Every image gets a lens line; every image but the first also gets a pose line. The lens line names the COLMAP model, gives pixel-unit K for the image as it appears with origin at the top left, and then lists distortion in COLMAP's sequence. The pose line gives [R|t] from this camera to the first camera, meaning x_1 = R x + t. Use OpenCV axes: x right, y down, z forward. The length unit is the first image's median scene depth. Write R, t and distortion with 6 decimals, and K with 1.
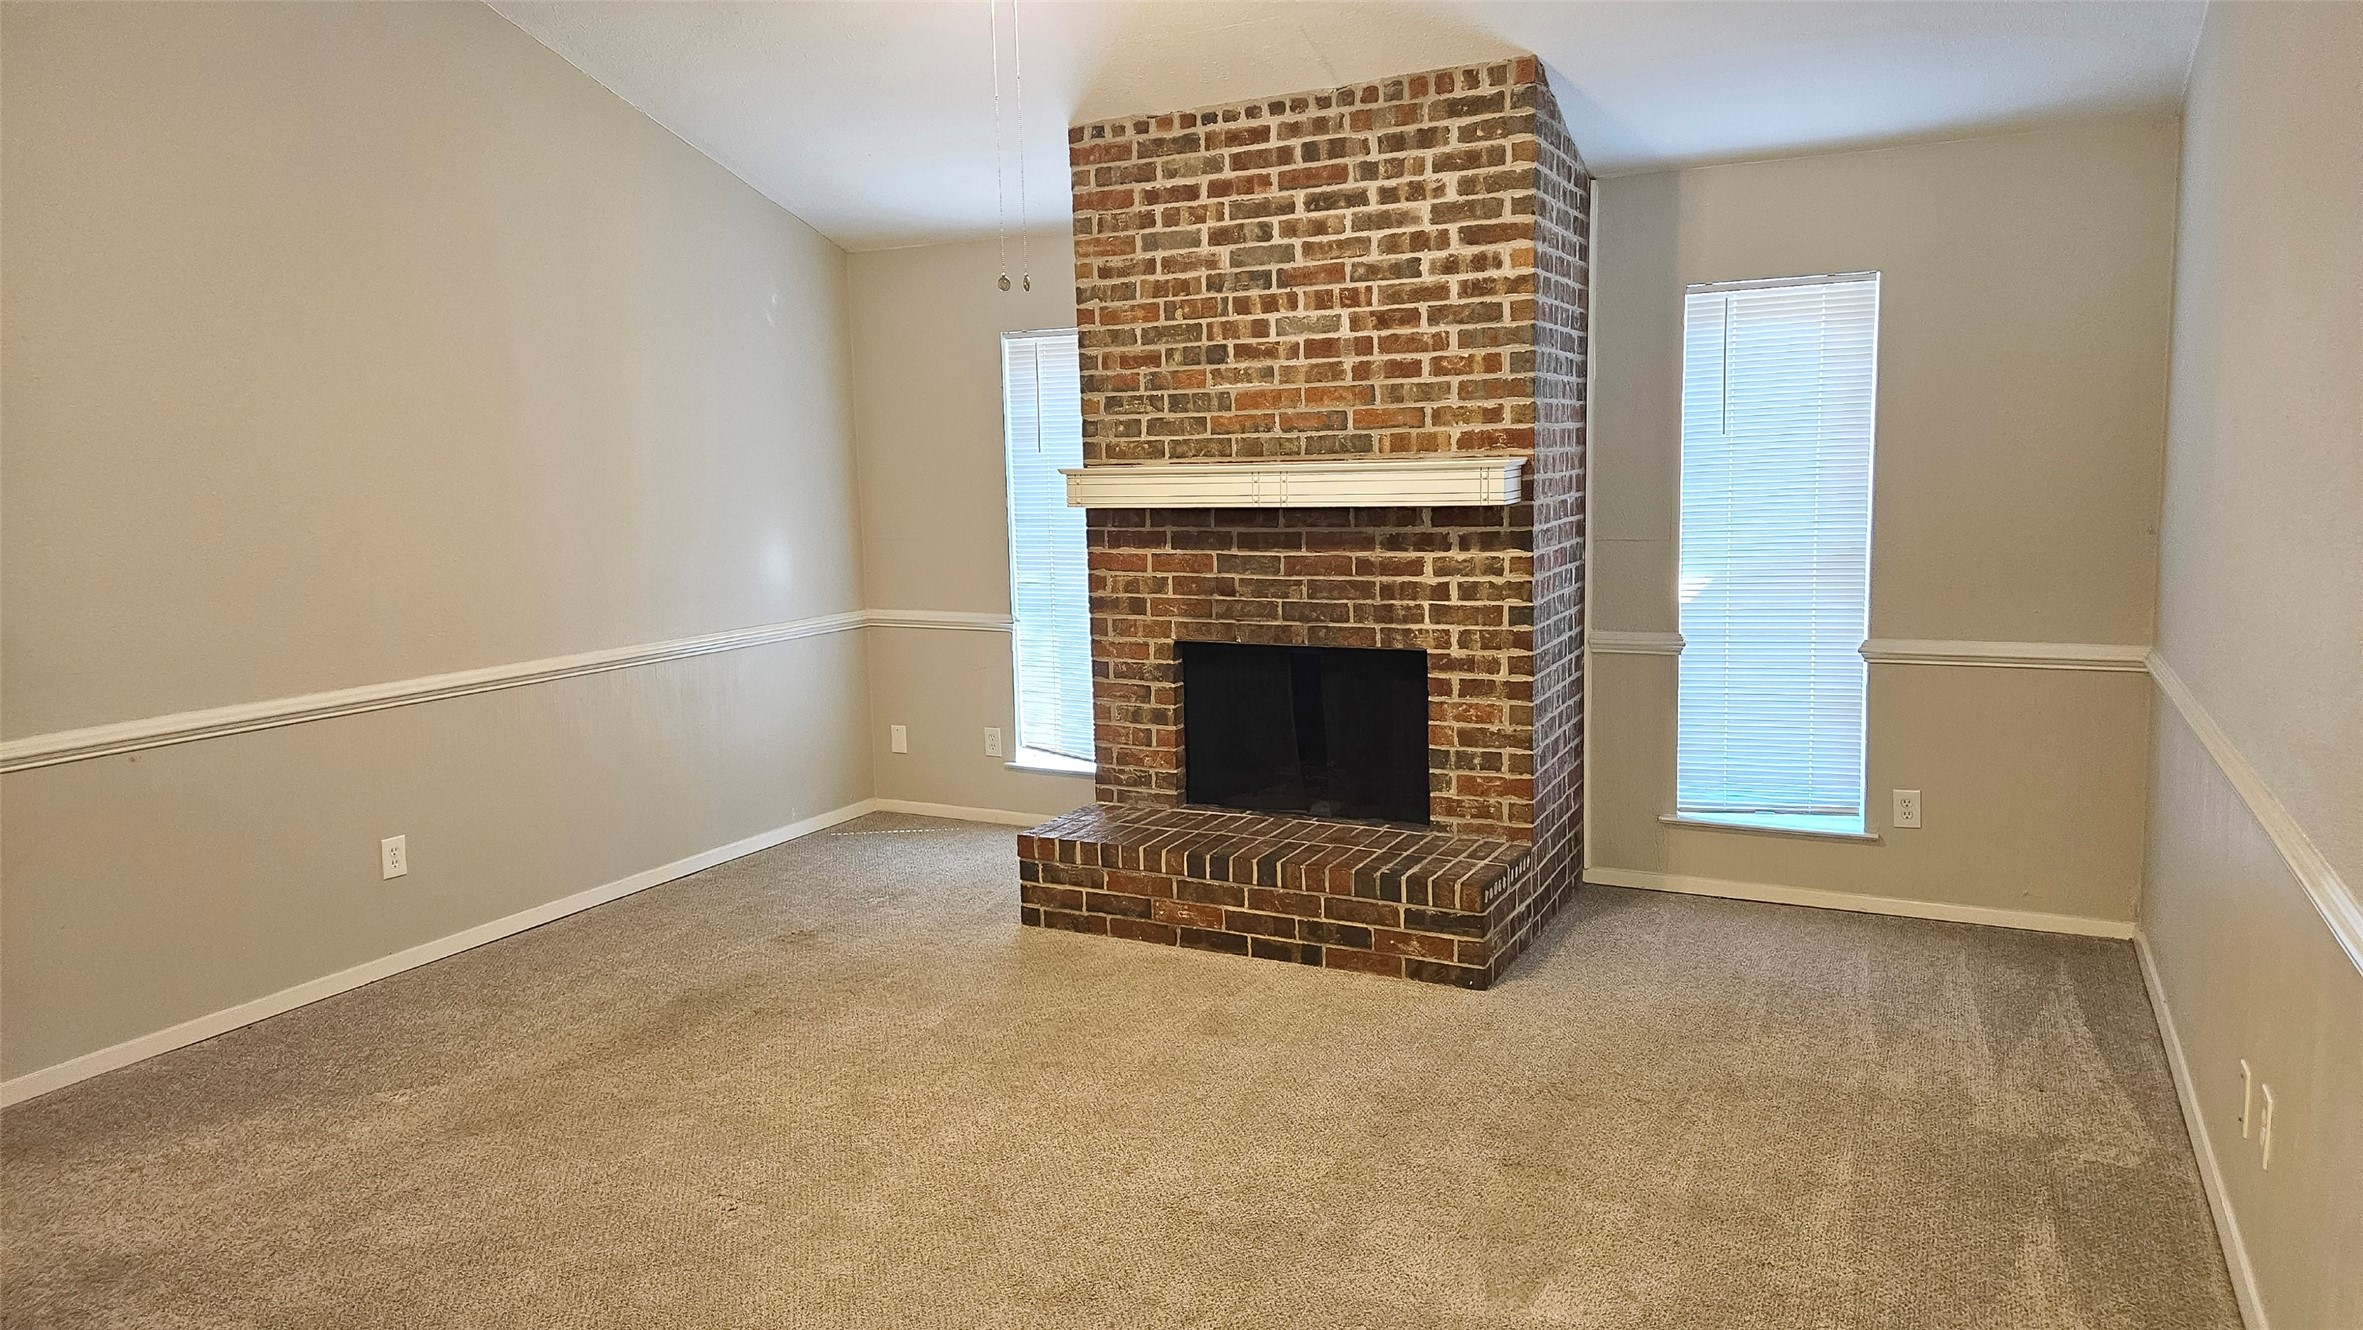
lens RADIAL K [[1568.2, 0, 1174.6], [0, 1568.2, 668.0], [0, 0, 1]] dist [0.049817, -0.000707]
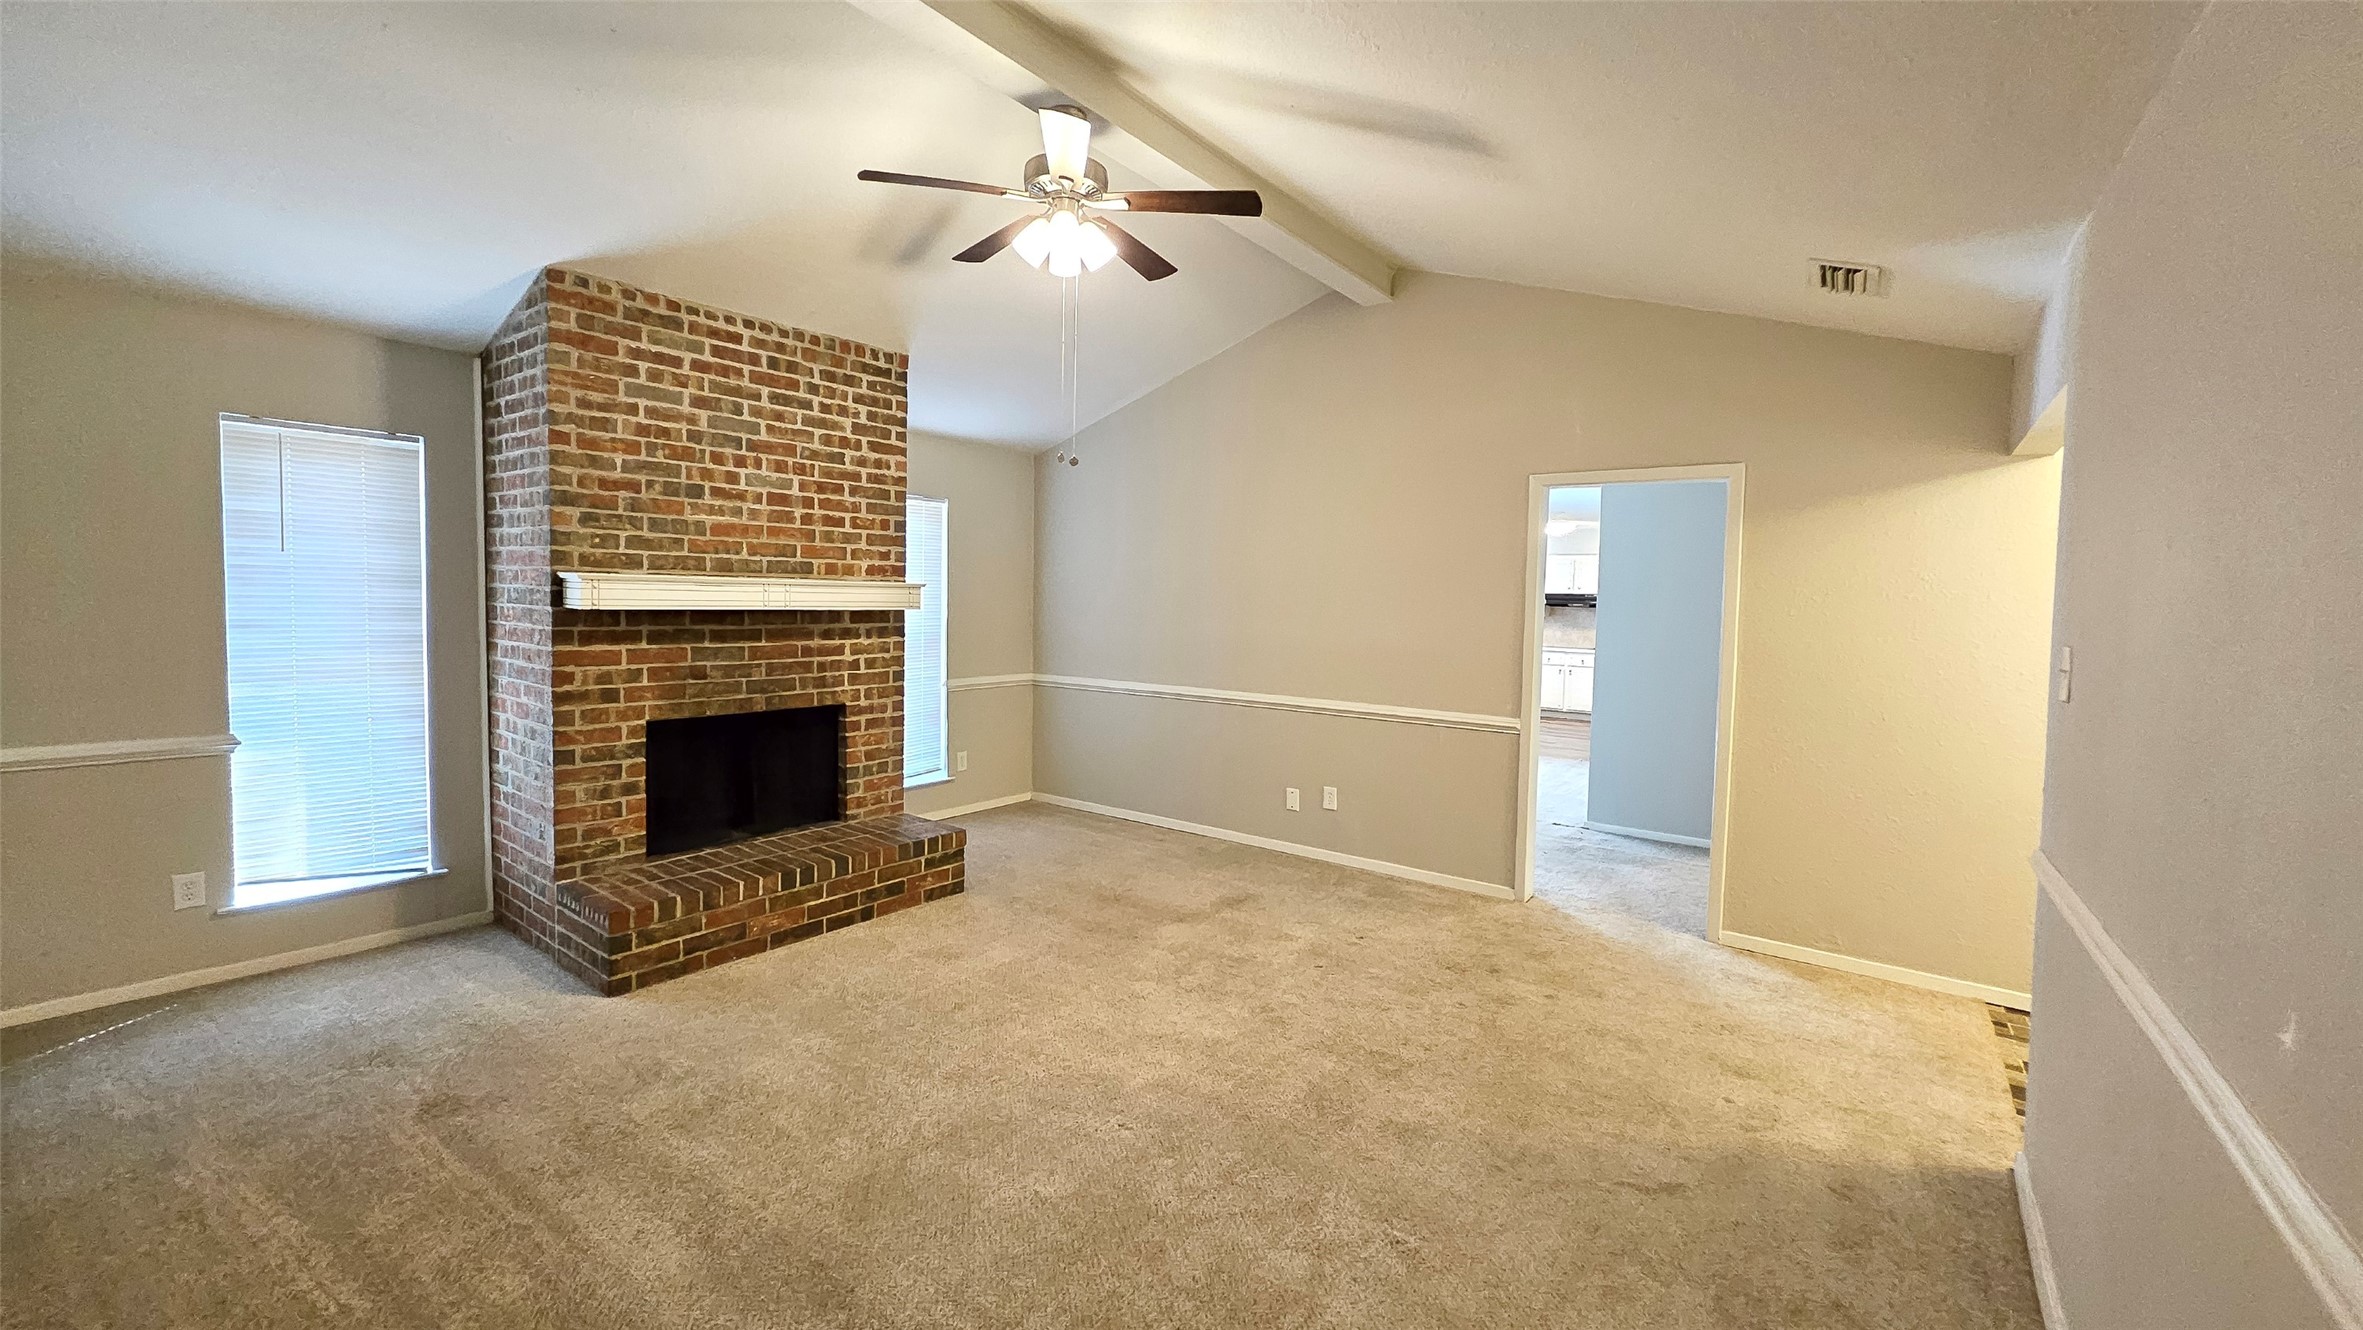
lens RADIAL K [[944.8, 0, 1173.9], [0, 944.8, 650.7], [0, 0, 1]] dist [0.000236, -0.000450]
pose [[0.162484, -0.029396, 0.986273, -0.691228], [0.109463, 0.993923, 0.011591, -0.037965], [-0.980621, 0.106077, 0.164715, 0.519497]]
